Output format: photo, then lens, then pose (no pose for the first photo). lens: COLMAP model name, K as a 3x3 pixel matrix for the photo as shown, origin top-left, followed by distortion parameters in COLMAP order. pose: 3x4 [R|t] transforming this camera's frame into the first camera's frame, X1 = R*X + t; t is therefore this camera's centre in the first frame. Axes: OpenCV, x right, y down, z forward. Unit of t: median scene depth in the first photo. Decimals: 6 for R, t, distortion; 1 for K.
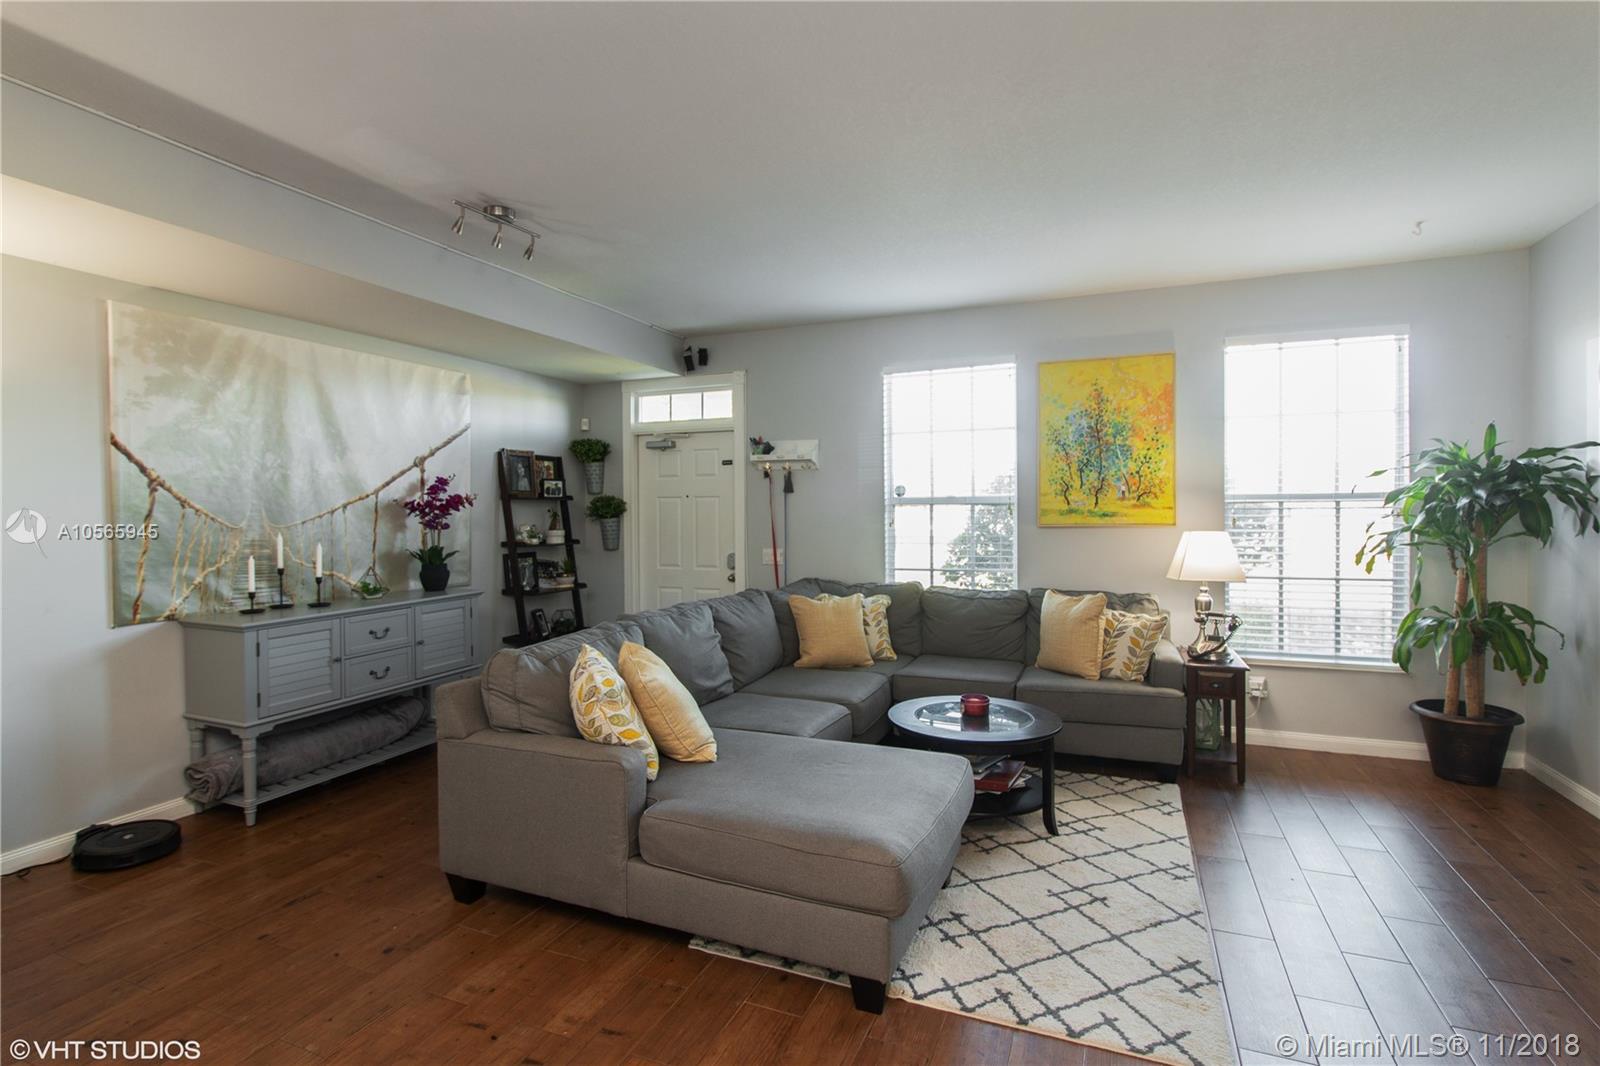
lens RADIAL K [[804.3, 0, 794.2], [0, 804.3, 517.8], [0, 0, 1]] dist [0.001839, 0.000096]
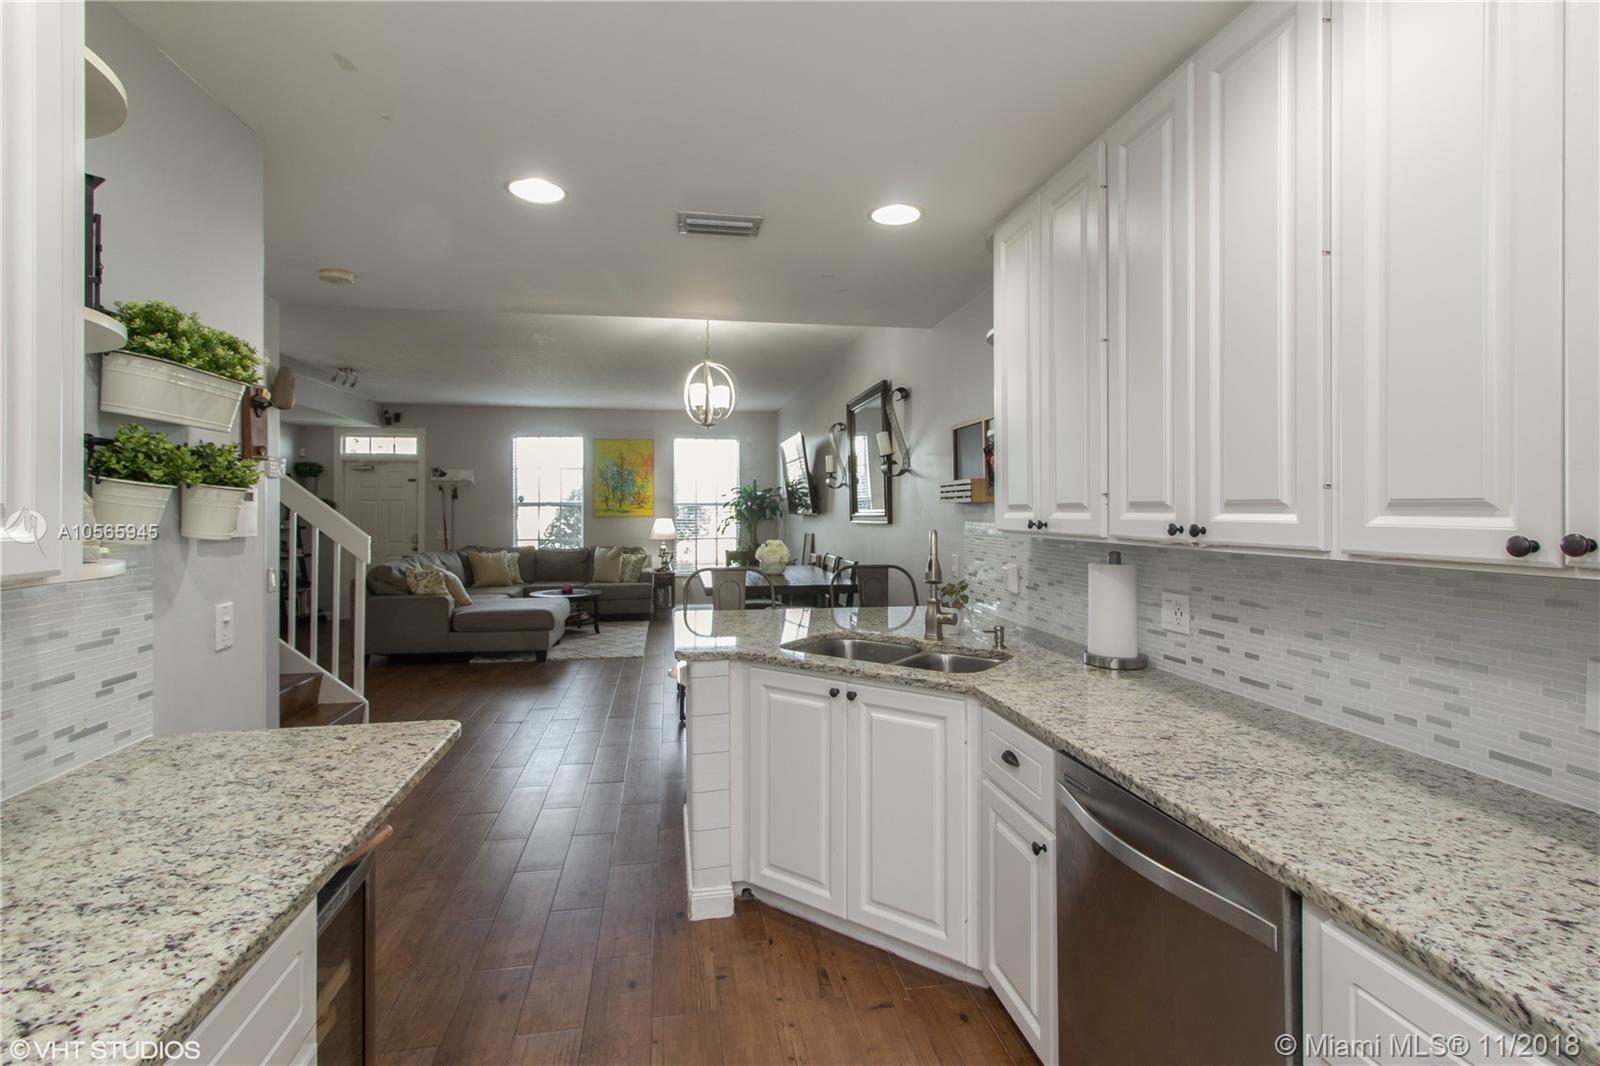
lens RADIAL K [[740.3, 0, 790.1], [0, 740.3, 508.0], [0, 0, 1]] dist [-0.001478, -0.000045]
pose [[0.854126, 0.005675, 0.520035, -0.265745], [0.000270, 0.999935, -0.011355, 0.009179], [-0.520066, 0.009839, 0.854070, -0.924706]]
